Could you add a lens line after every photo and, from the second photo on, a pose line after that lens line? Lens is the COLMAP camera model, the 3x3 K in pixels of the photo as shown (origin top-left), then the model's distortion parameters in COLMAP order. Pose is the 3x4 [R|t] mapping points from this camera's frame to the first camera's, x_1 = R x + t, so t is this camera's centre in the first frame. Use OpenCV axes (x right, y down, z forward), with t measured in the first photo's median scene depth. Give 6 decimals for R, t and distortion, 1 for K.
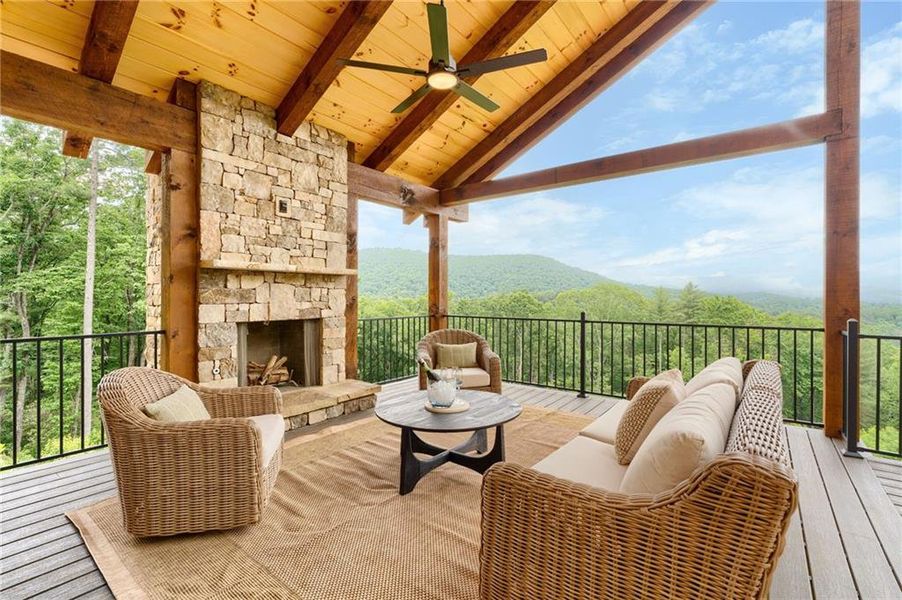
lens RADIAL K [[408.8, 0, 443.7], [0, 408.8, 296.7], [0, 0, 1]] dist [0.001896, 0.000944]
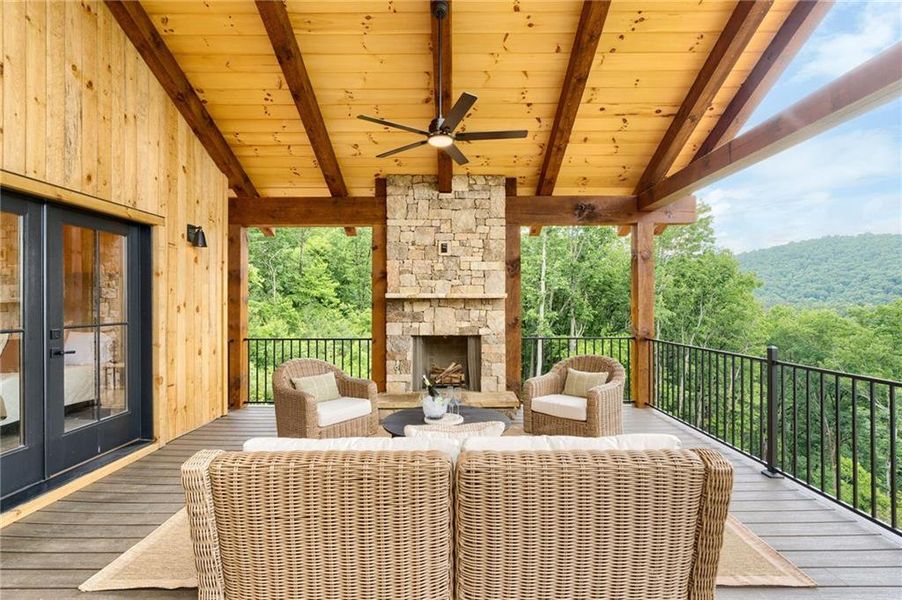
lens RADIAL K [[408.8, 0, 447.1], [0, 408.8, 301.5], [0, 0, 1]] dist [0.001896, 0.000944]
pose [[0.613104, -0.007367, -0.789968, 0.634158], [0.002599, 0.999970, -0.007308, -0.040463], [0.789998, 0.002428, 0.613104, 0.209452]]
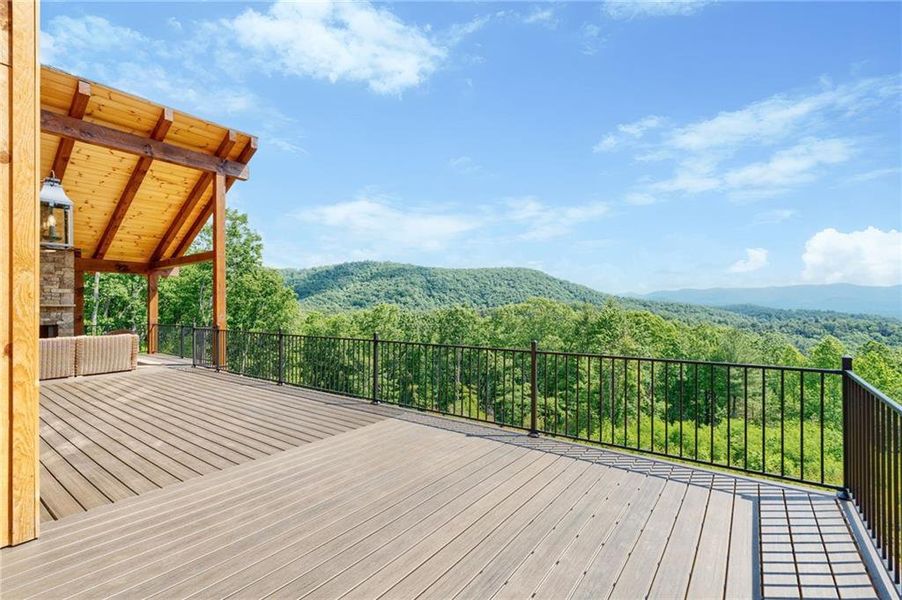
lens RADIAL K [[408.8, 0, 452.2], [0, 408.8, 307.0], [0, 0, 1]] dist [0.001896, 0.000944]
pose [[0.999398, -0.004066, 0.034448, 2.130189], [0.004314, 0.999965, -0.007118, -0.026982], [-0.034418, 0.007263, 0.999381, -1.644992]]
